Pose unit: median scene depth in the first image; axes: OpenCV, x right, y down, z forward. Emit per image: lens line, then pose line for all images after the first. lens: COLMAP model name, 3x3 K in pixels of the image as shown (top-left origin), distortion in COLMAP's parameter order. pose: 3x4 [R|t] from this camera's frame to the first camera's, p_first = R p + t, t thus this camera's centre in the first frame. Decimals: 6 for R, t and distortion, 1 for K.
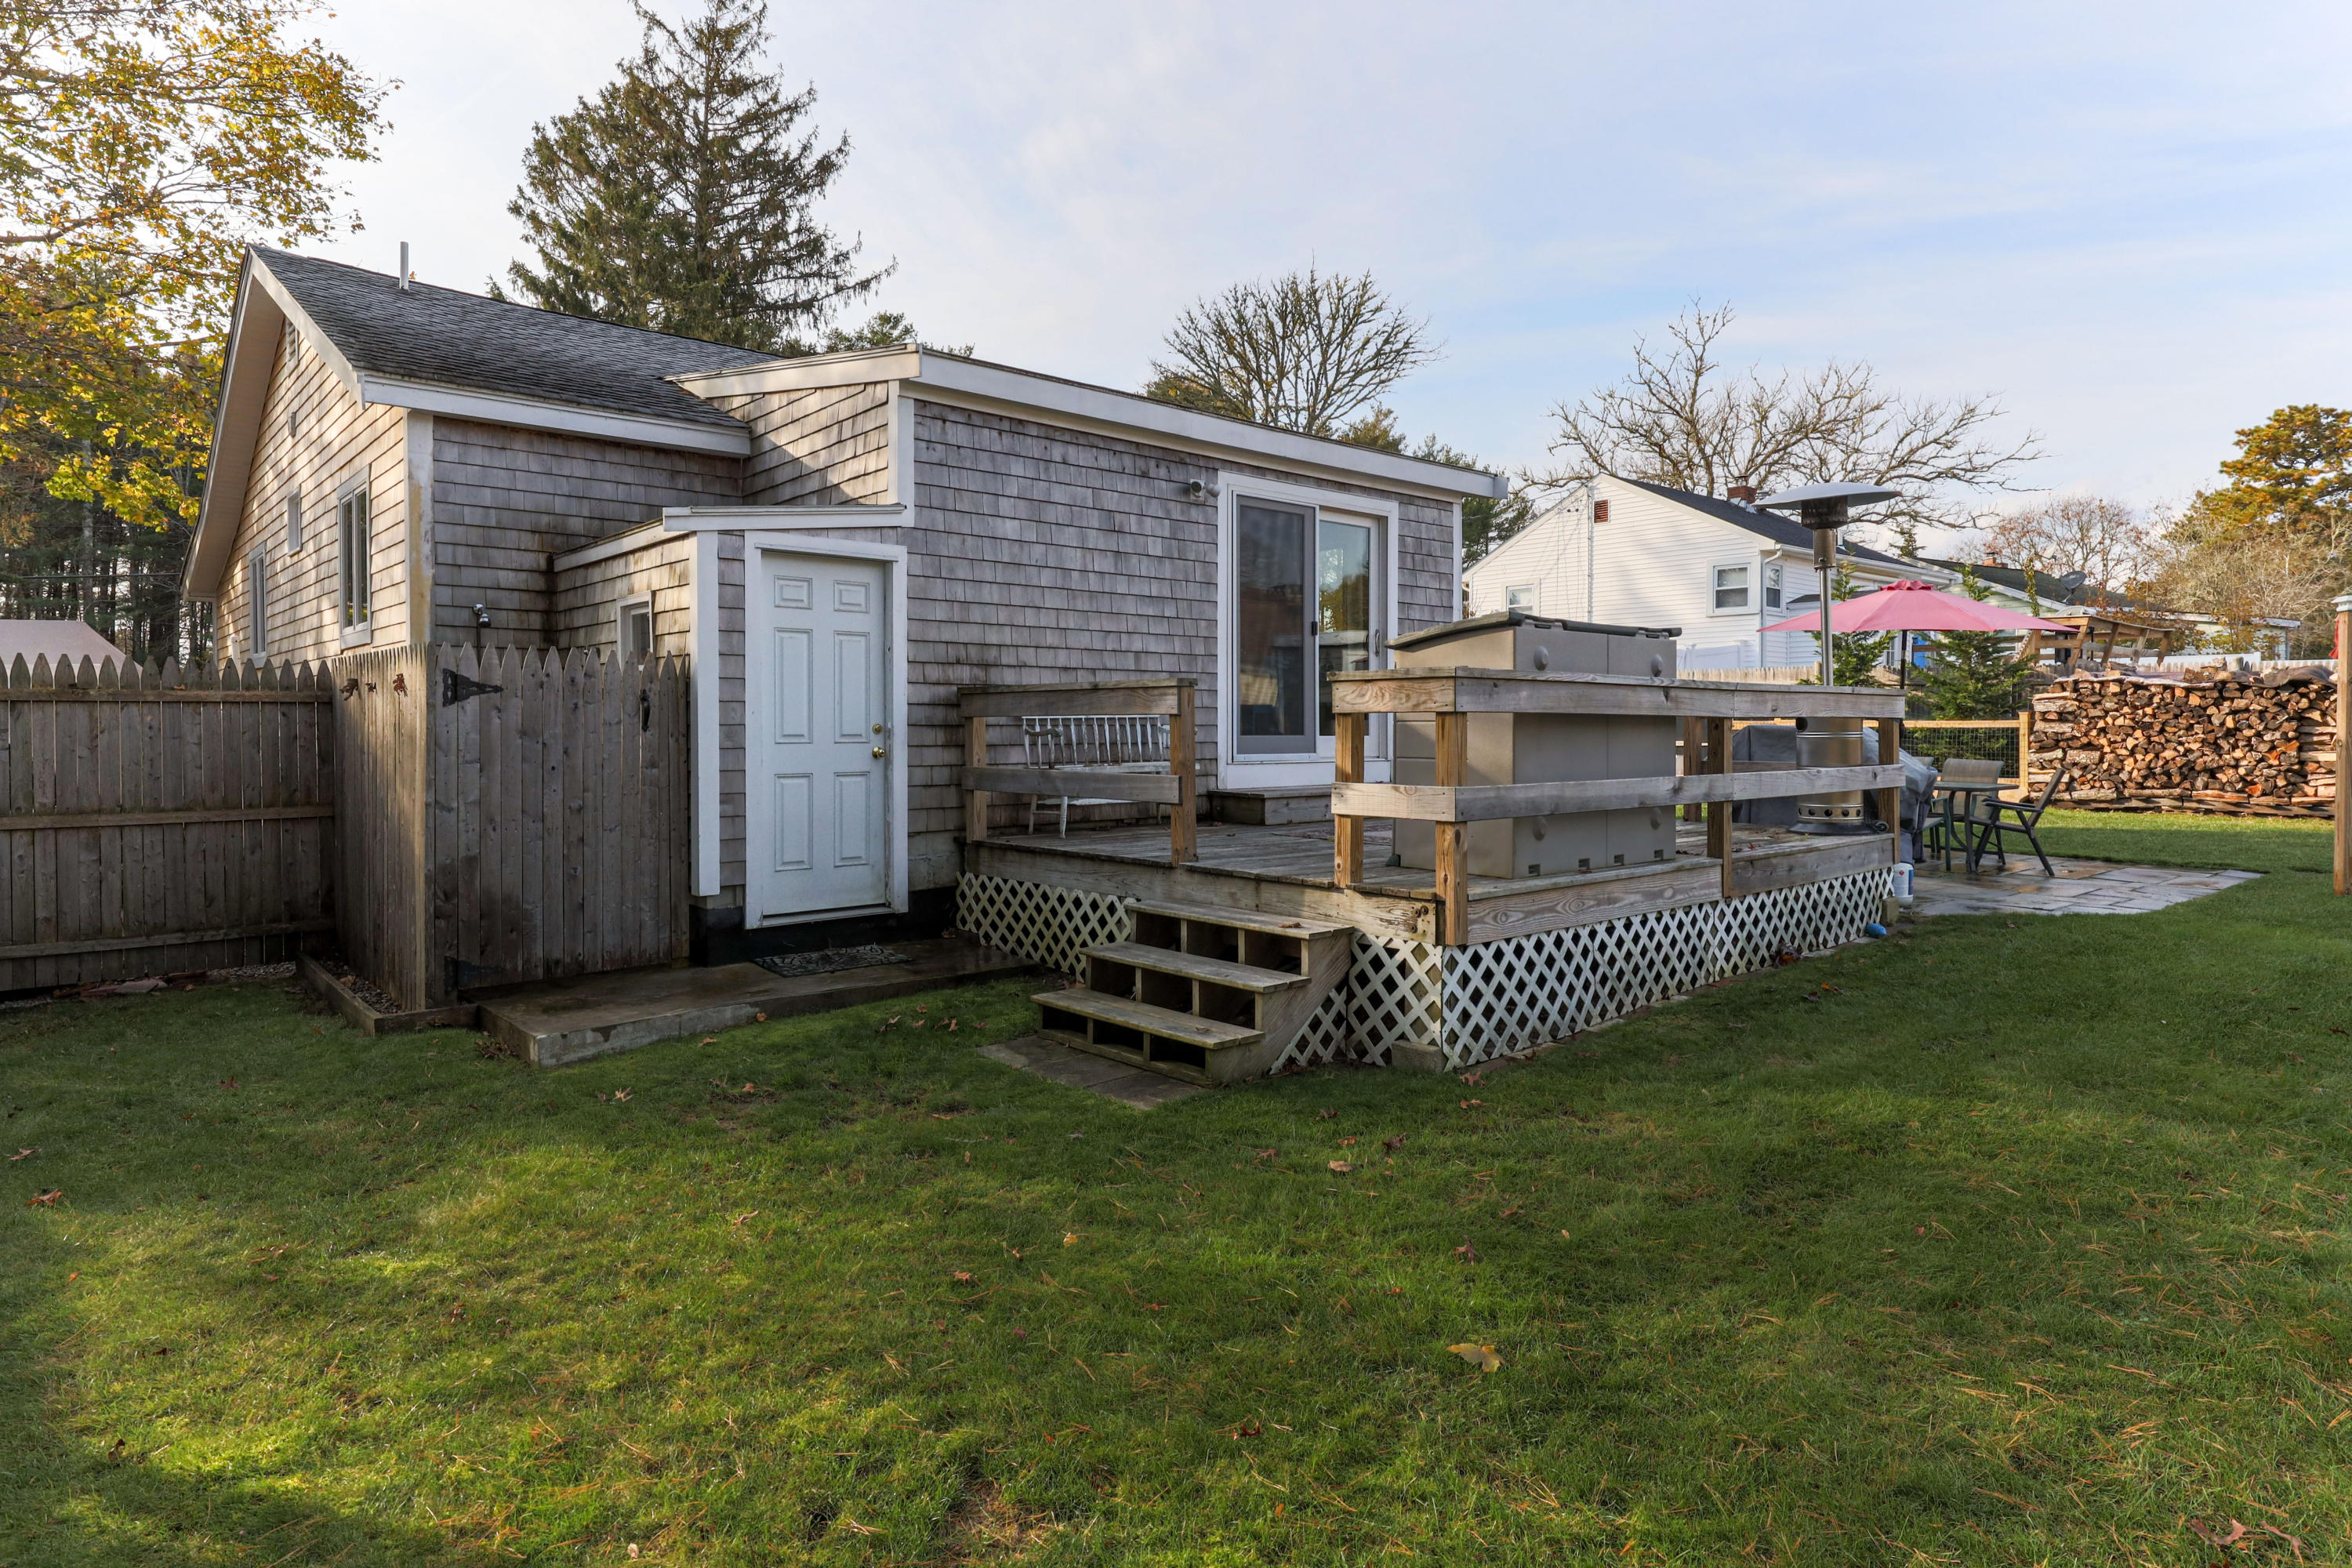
lens RADIAL K [[1305.5, 0, 1176.0], [0, 1305.5, 784.0], [0, 0, 1]] dist [0.000585, 0.000033]
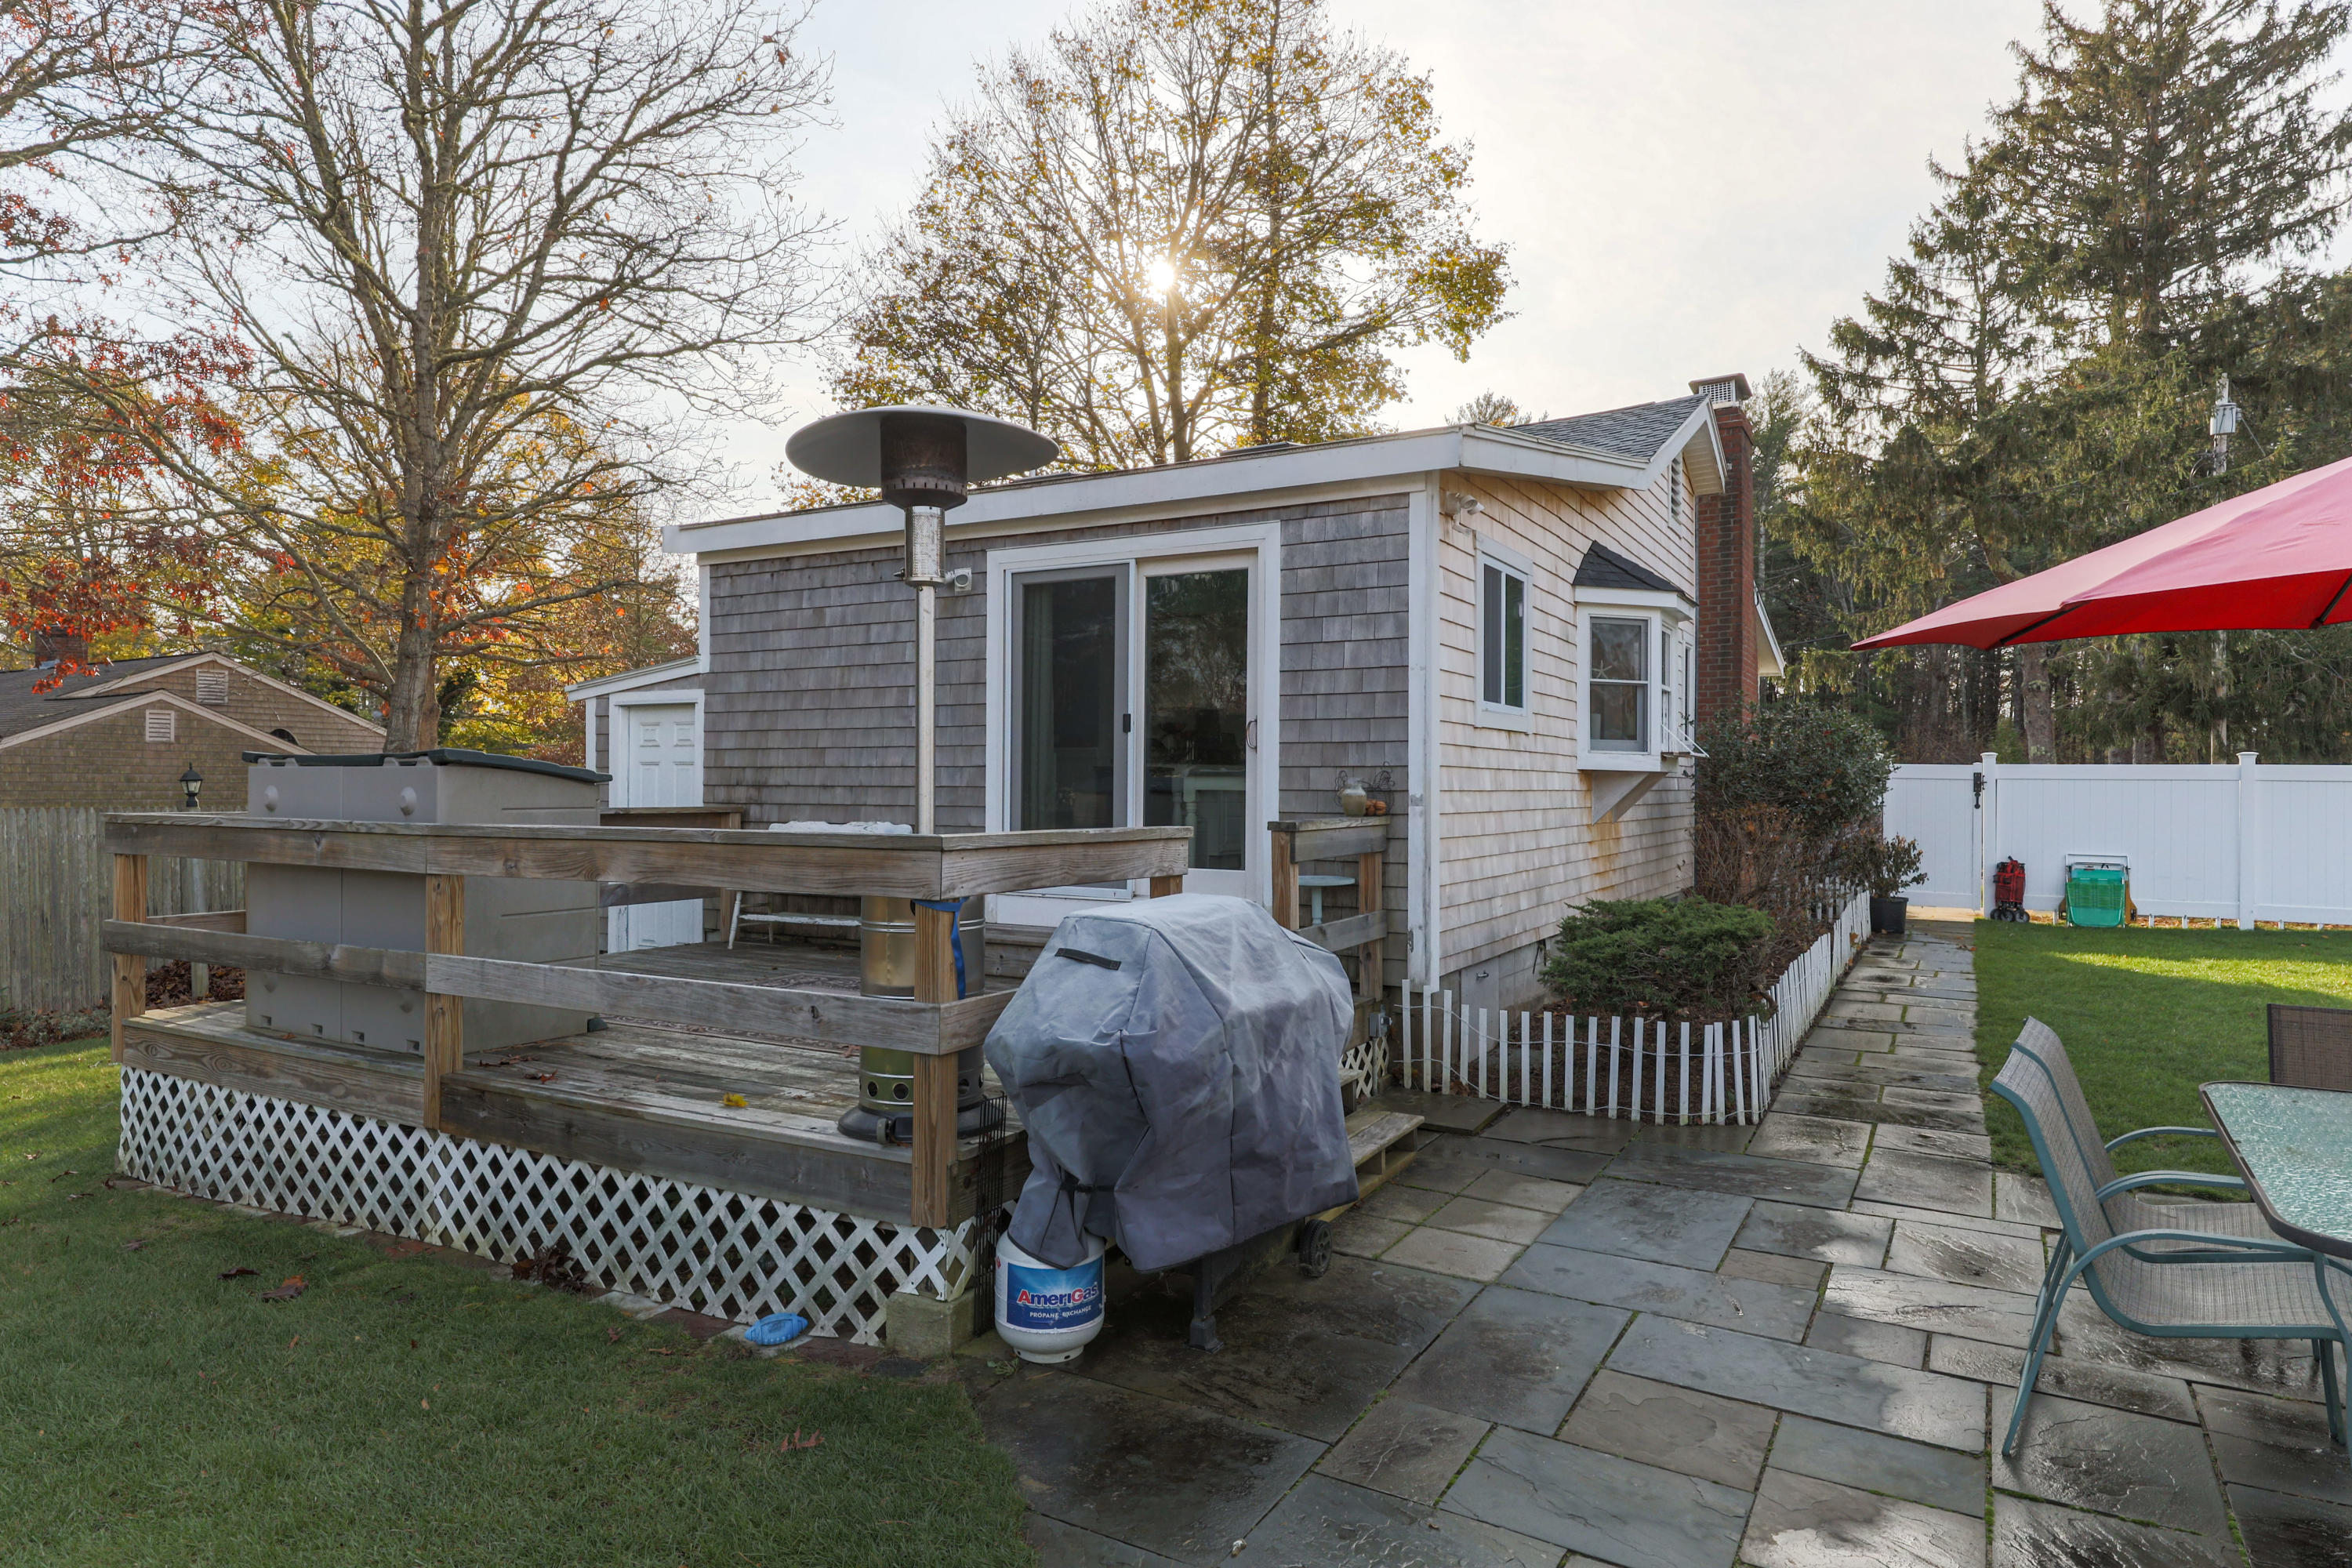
lens RADIAL K [[1366.2, 0, 1176.0], [0, 1366.2, 784.0], [0, 0, 1]] dist [0.002527, 0.001070]
pose [[0.319841, 0.001061, -0.947471, 1.071333], [-0.044880, 0.998894, -0.014032, -0.092540], [0.946408, 0.047010, 0.319534, 0.968173]]
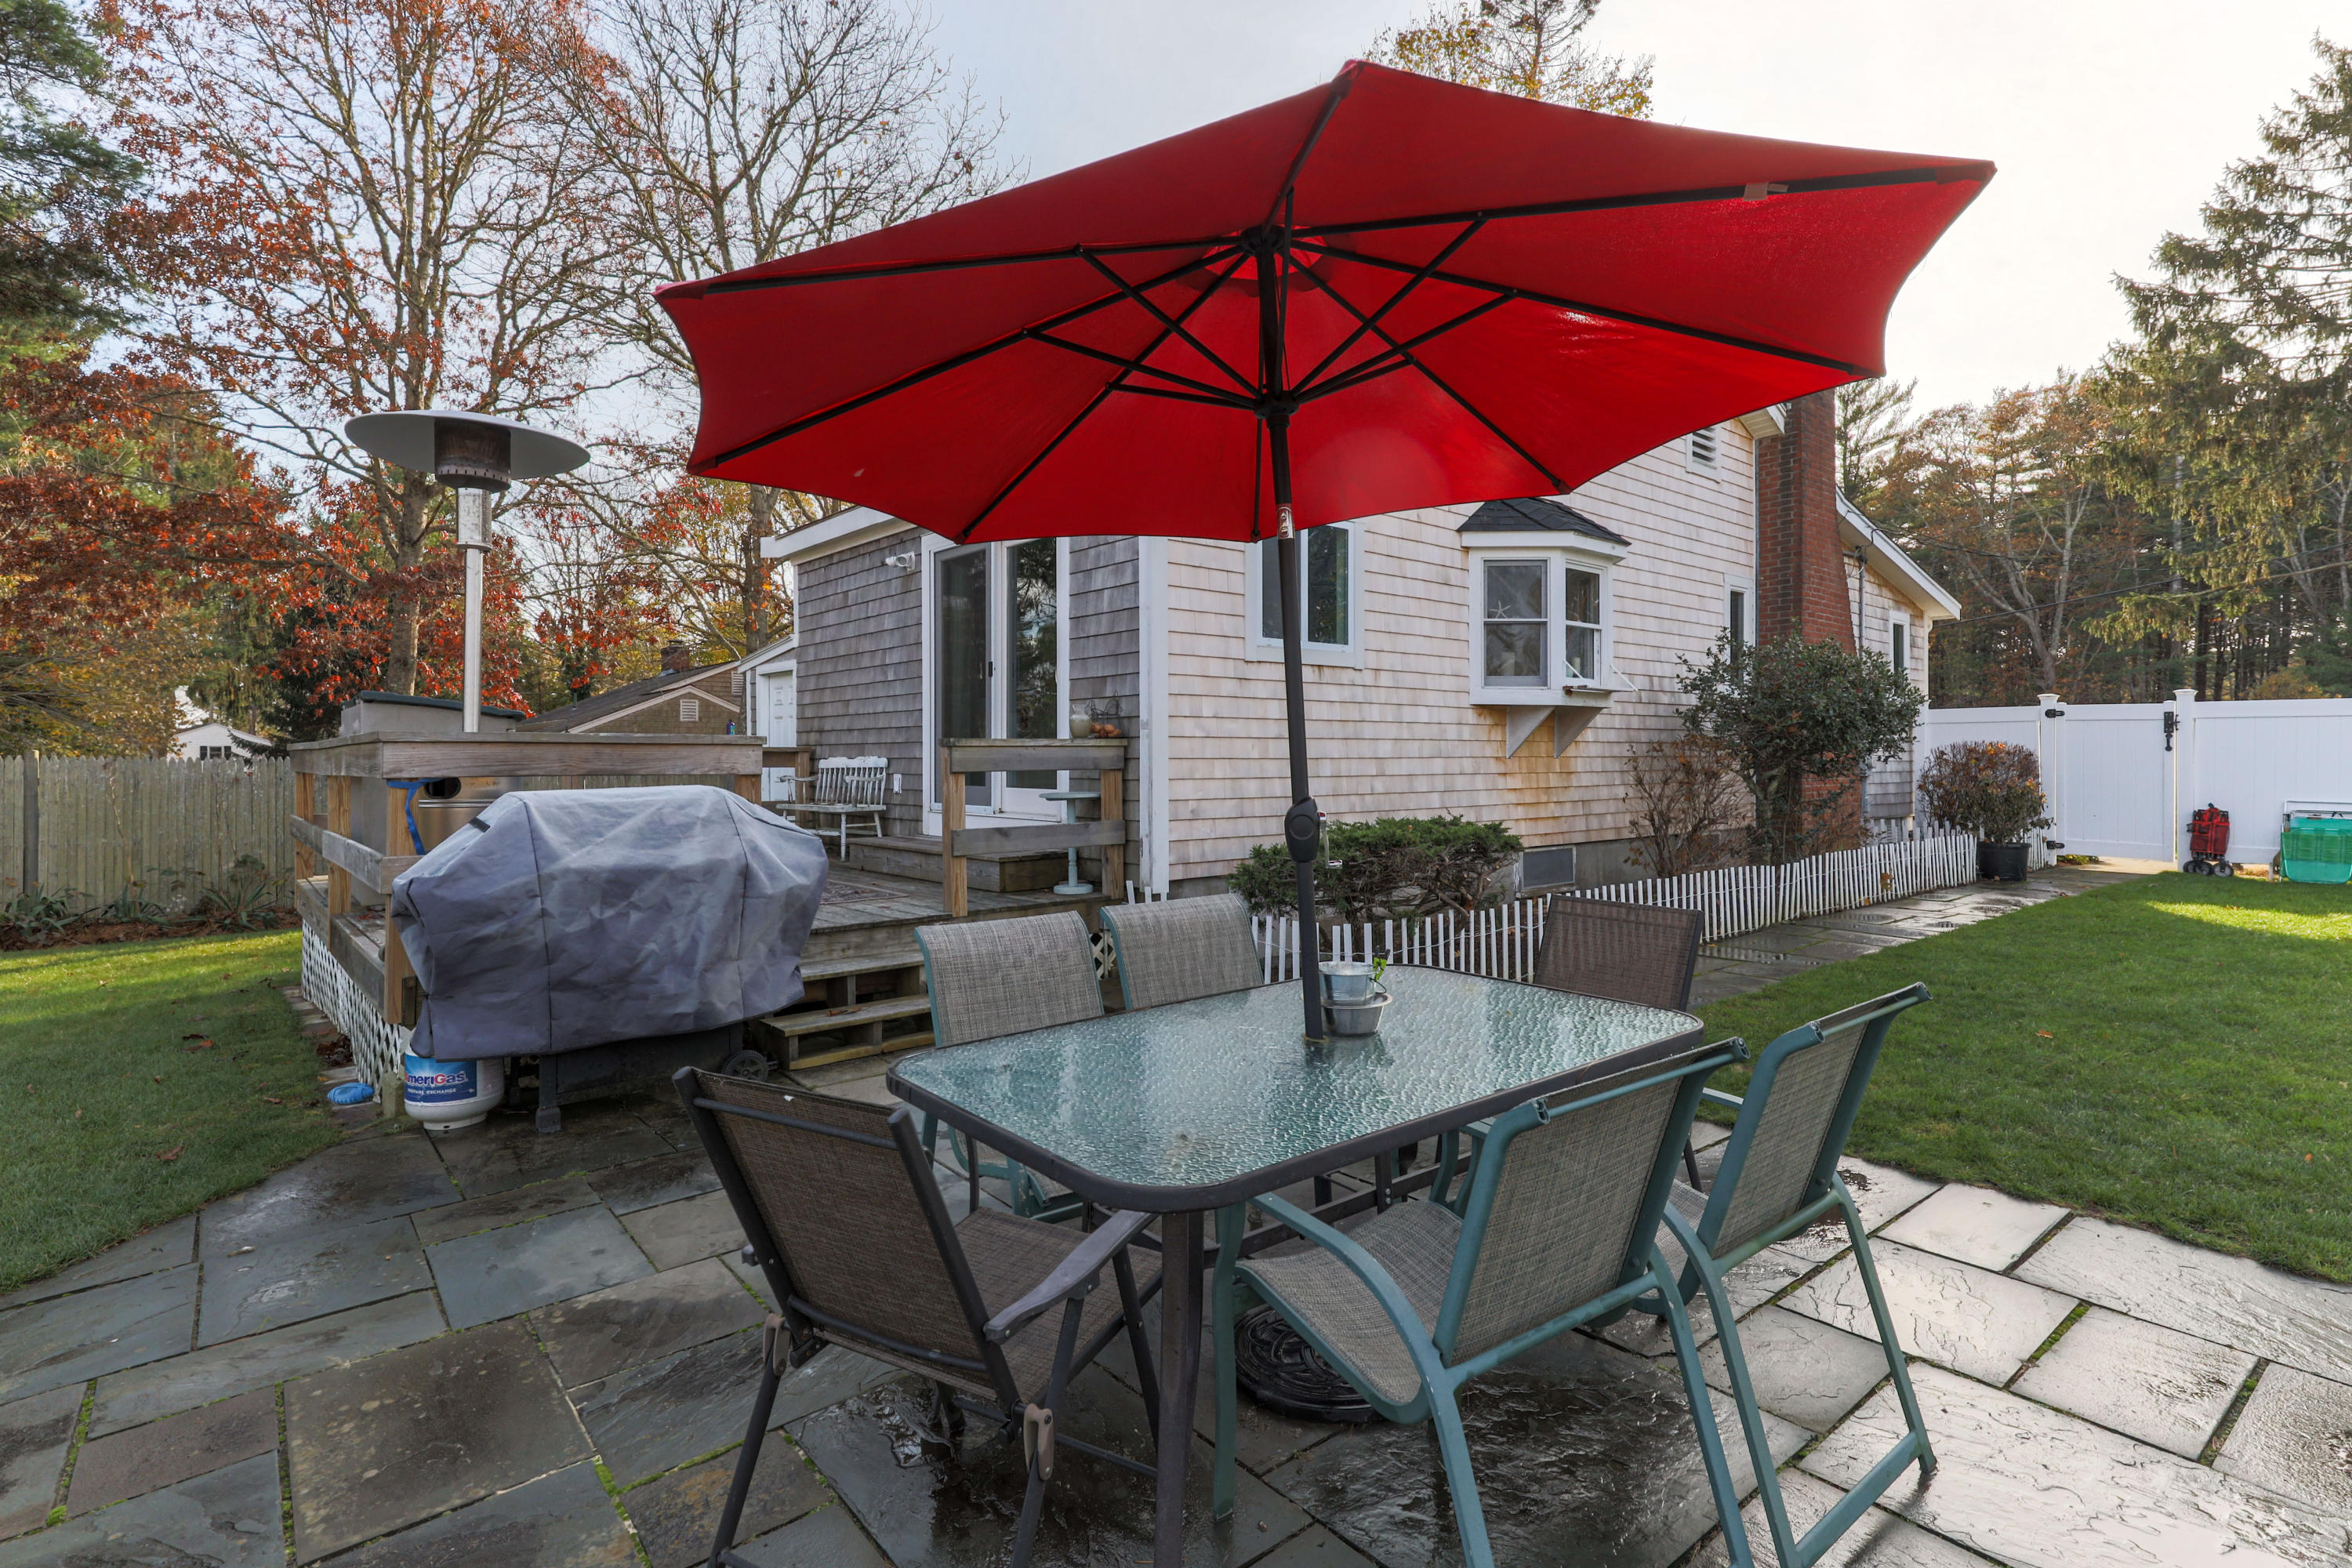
lens RADIAL K [[1156.7, 0, 1186.5], [0, 1156.7, 750.3], [0, 0, 1]] dist [0.019691, -0.000095]
pose [[-0.018082, -0.006345, -0.999816, 1.133368], [-0.038899, 0.999227, -0.005637, -0.078811], [0.999080, 0.038790, -0.018315, 1.434413]]
